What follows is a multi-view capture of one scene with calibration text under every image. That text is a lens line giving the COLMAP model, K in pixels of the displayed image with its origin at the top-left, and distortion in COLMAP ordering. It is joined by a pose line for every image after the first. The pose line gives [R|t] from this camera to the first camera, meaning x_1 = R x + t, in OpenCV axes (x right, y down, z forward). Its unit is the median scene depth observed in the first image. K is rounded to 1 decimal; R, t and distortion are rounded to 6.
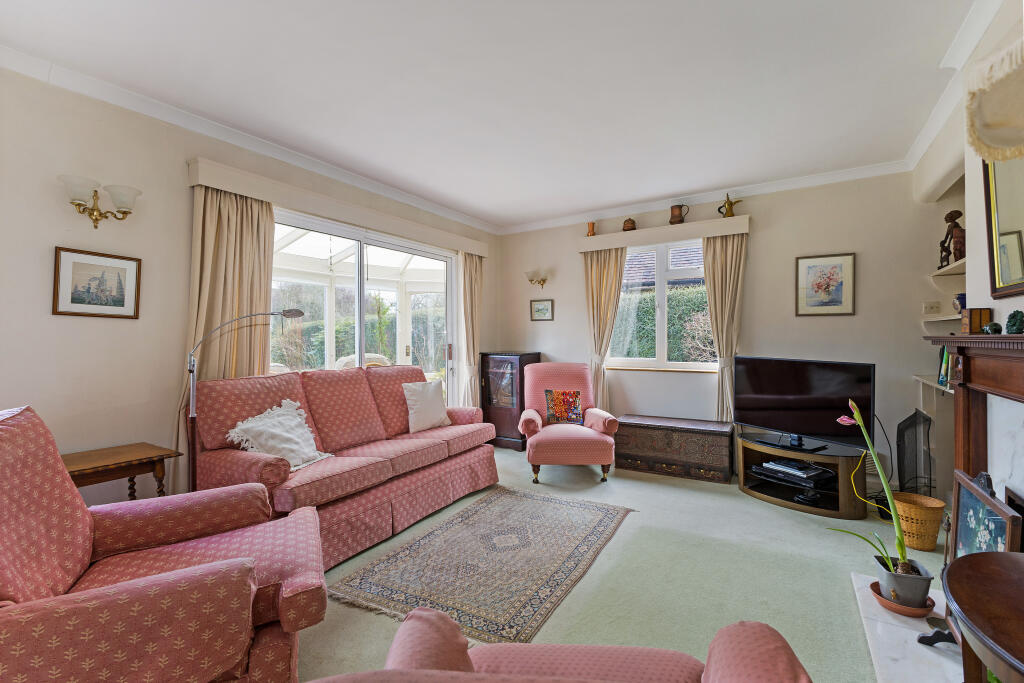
lens RADIAL K [[444.6, 0, 513.5], [0, 444.6, 338.2], [0, 0, 1]] dist [0.003589, -0.000622]
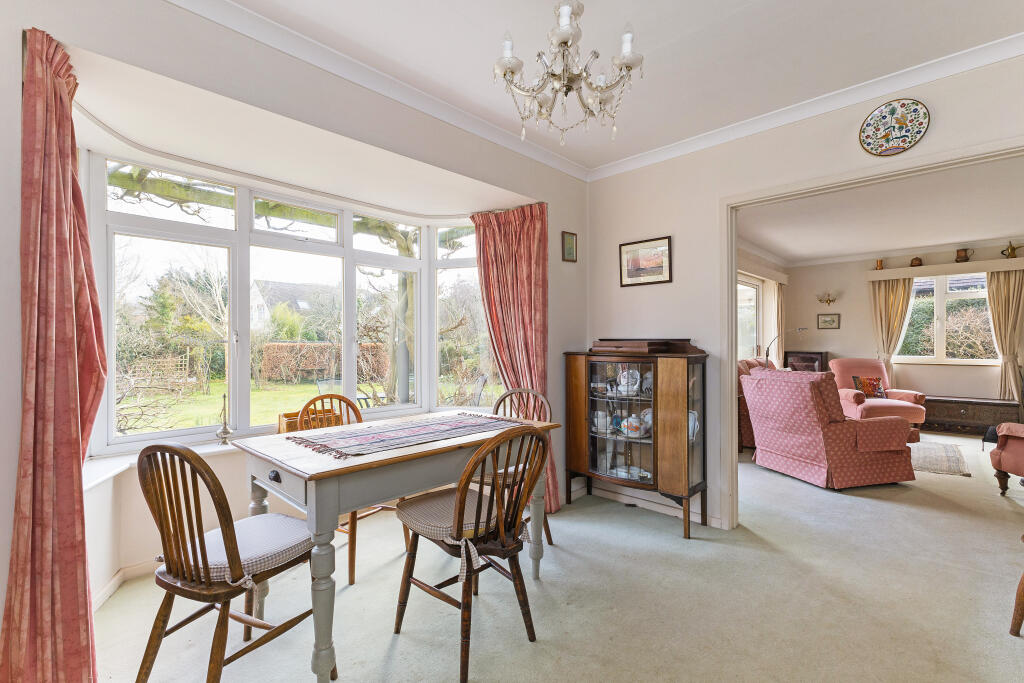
lens RADIAL K [[444.6, 0, 515.5], [0, 444.6, 343.3], [0, 0, 1]] dist [0.003589, -0.000622]
pose [[0.977724, 0.005093, -0.209833, -0.695556], [-0.004202, 0.999980, 0.004695, 0.003870], [0.209853, -0.003709, 0.977726, -0.667930]]
